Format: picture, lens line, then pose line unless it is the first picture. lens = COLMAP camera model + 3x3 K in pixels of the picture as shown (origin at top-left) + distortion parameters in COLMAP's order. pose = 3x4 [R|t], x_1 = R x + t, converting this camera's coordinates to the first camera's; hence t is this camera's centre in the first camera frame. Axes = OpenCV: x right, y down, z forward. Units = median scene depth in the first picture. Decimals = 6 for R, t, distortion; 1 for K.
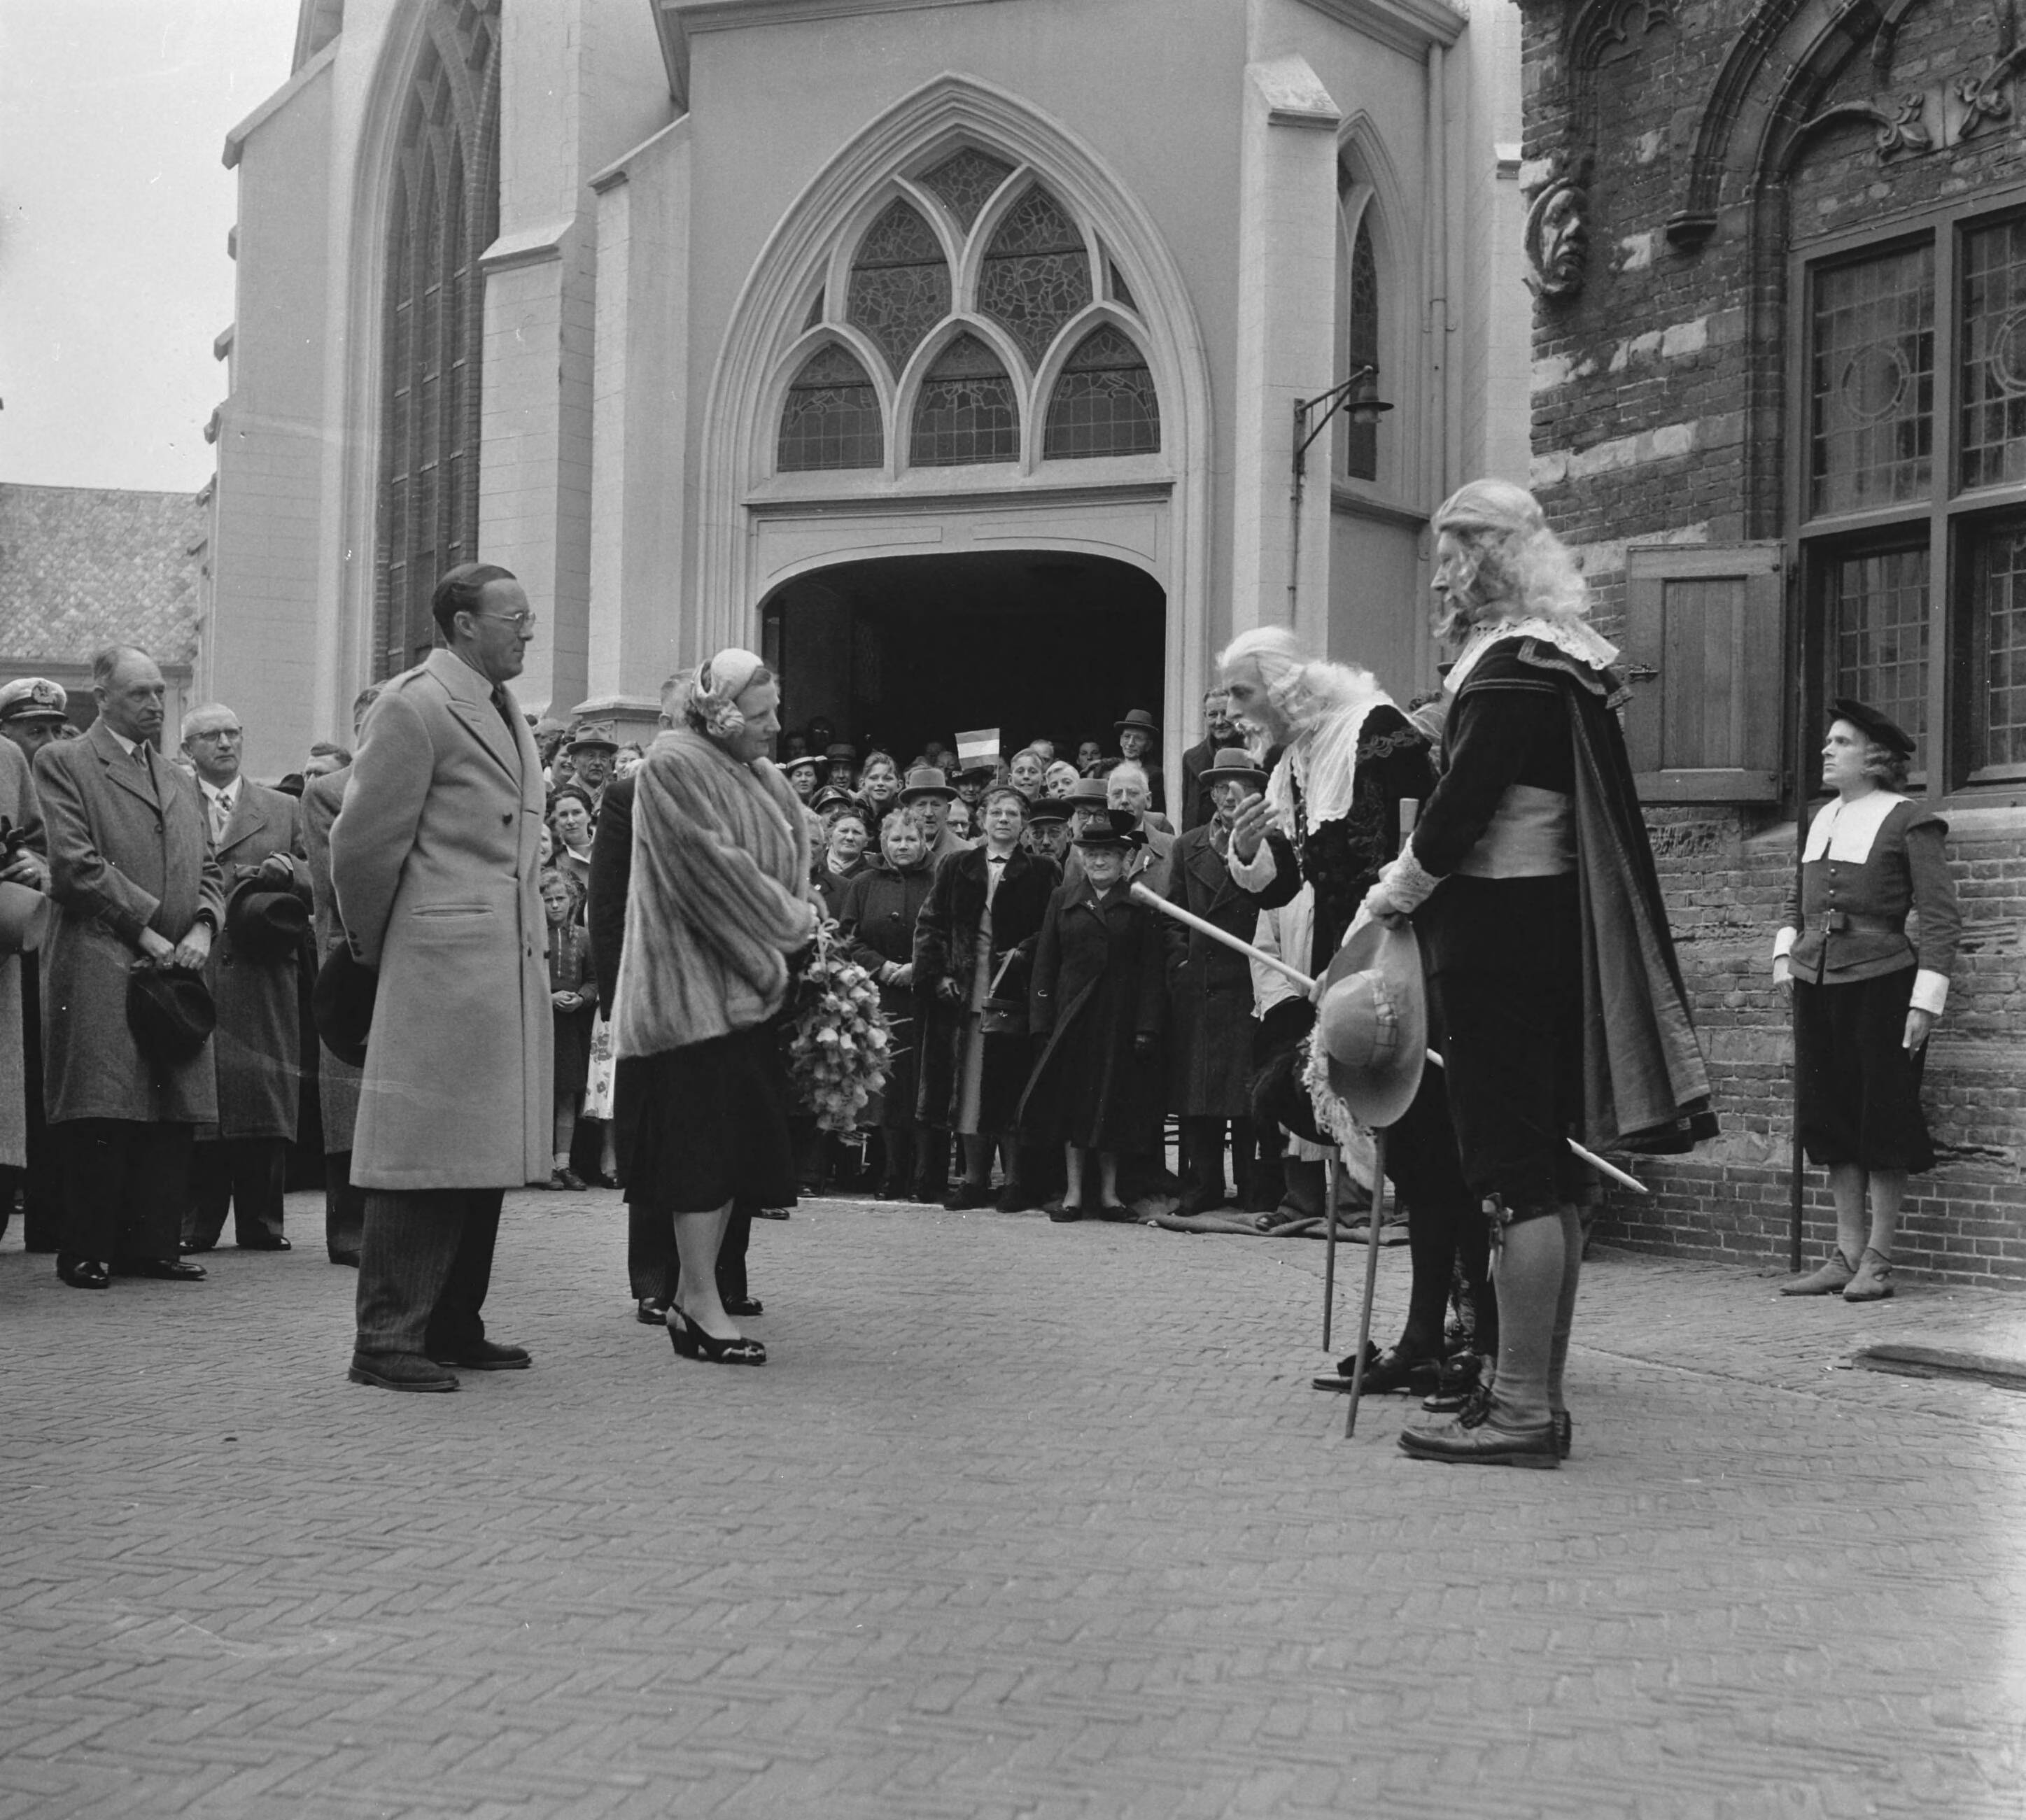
lens RADIAL K [[2797.4, 0, 1012.8], [0, 2797.4, 1014.5], [0, 0, 1]] dist [0.018122, -0.068569]
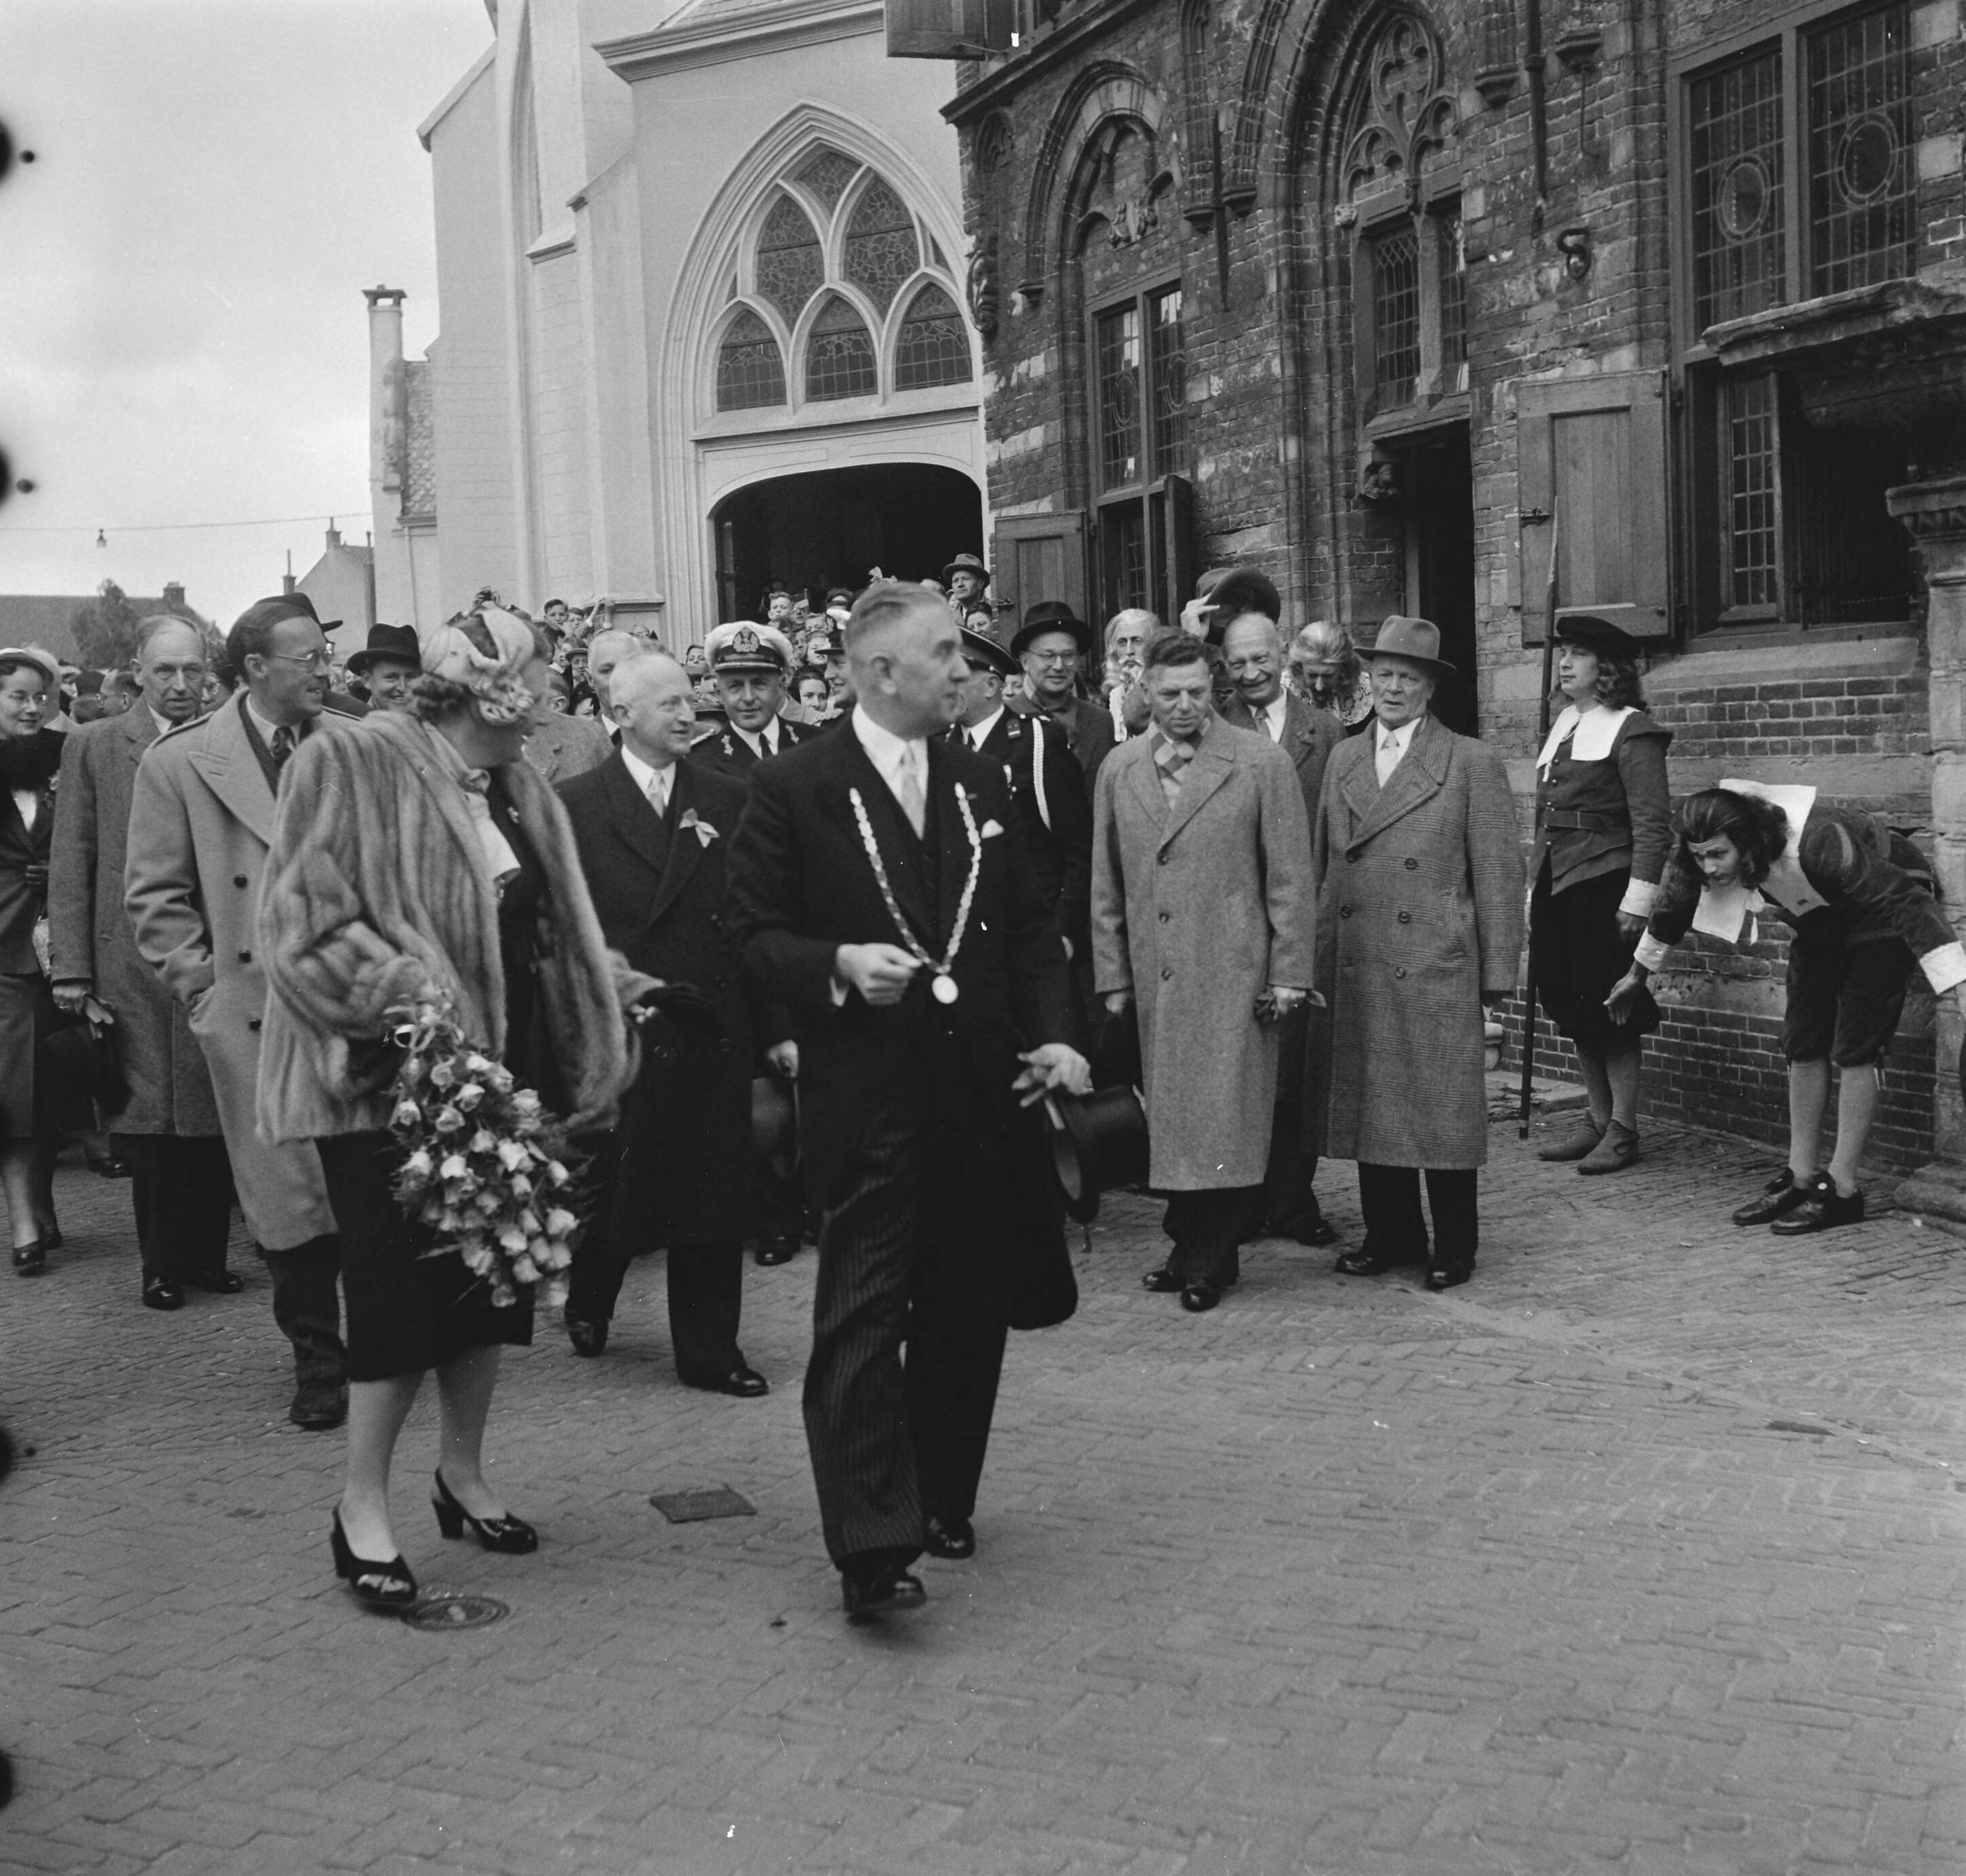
lens RADIAL K [[2685.5, 0, 988.5], [0, 2685.5, 1008.8], [0, 0, 1]] dist [0.017261, -0.056820]
pose [[0.976479, -0.034917, -0.212765, 0.510432], [0.055900, 0.994057, 0.093413, -0.042642], [0.208239, -0.103109, 0.972628, -0.403685]]
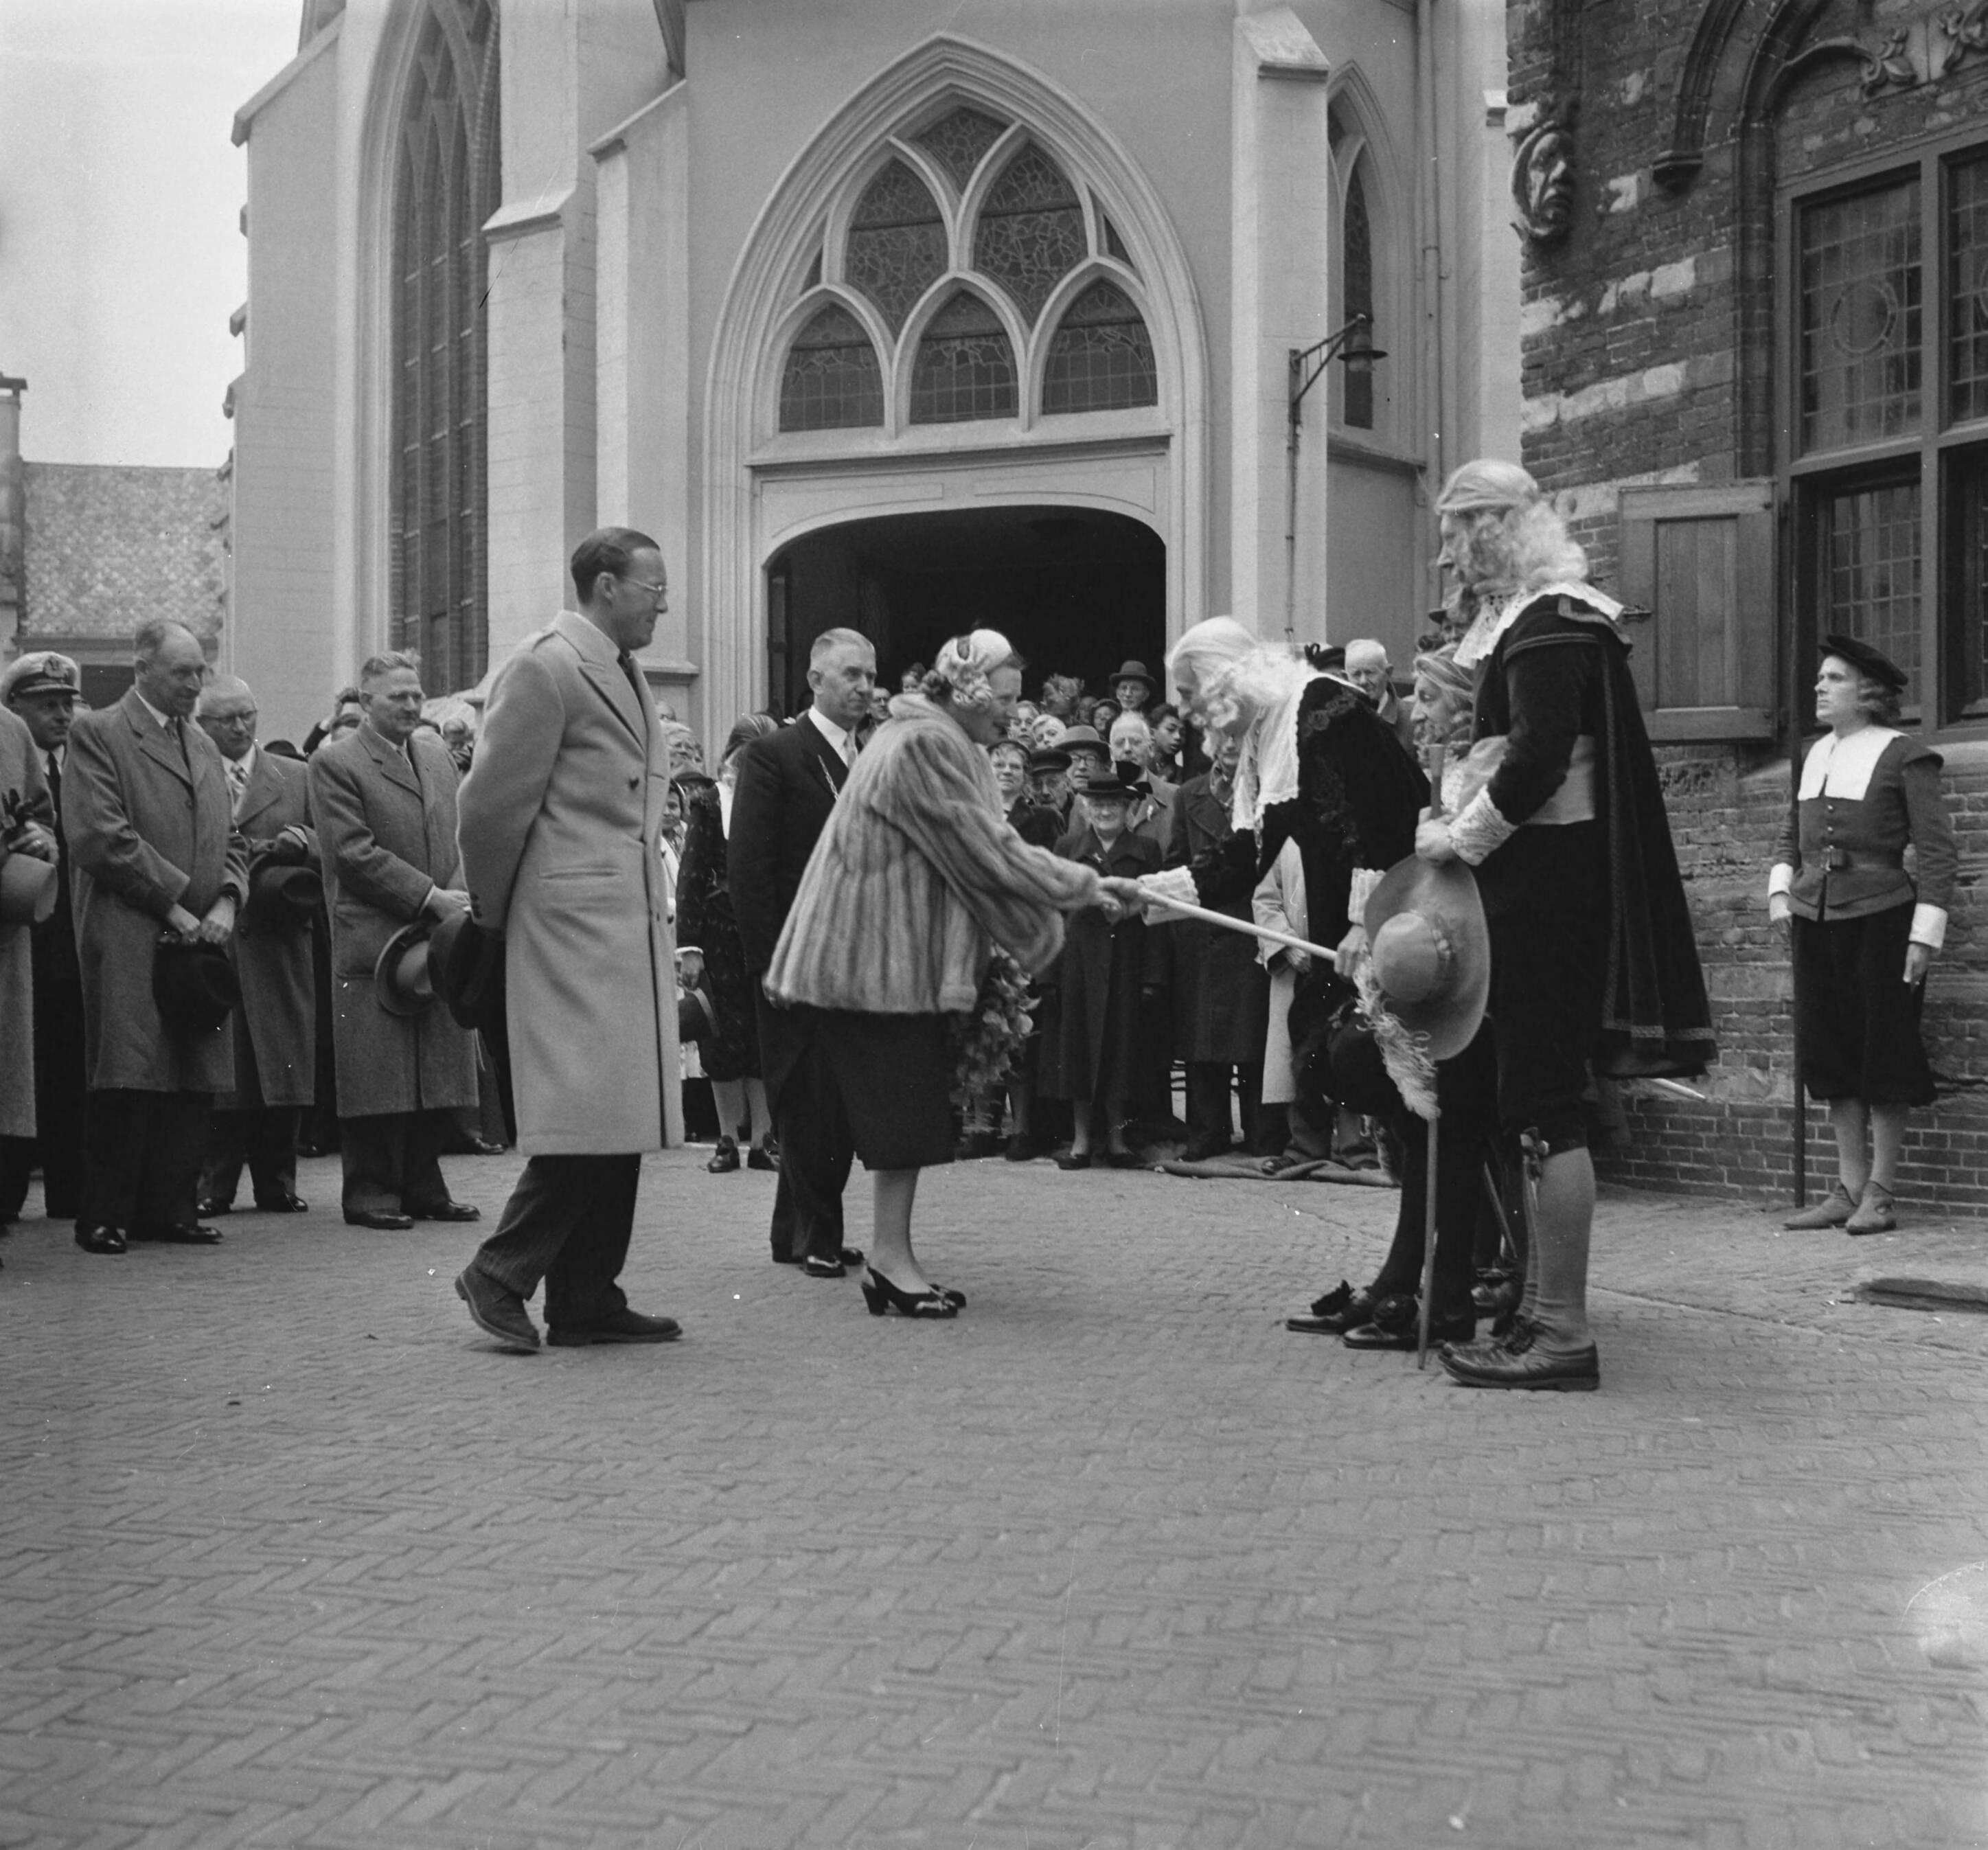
lens RADIAL K [[2747.4, 0, 992.8], [0, 2747.4, 995.5], [0, 0, 1]] dist [0.007853, -0.047348]
pose [[0.999710, -0.019155, -0.014625, 0.005918], [0.019320, 0.999751, 0.011204, -0.000426], [0.014407, -0.011483, 0.999830, 0.009421]]
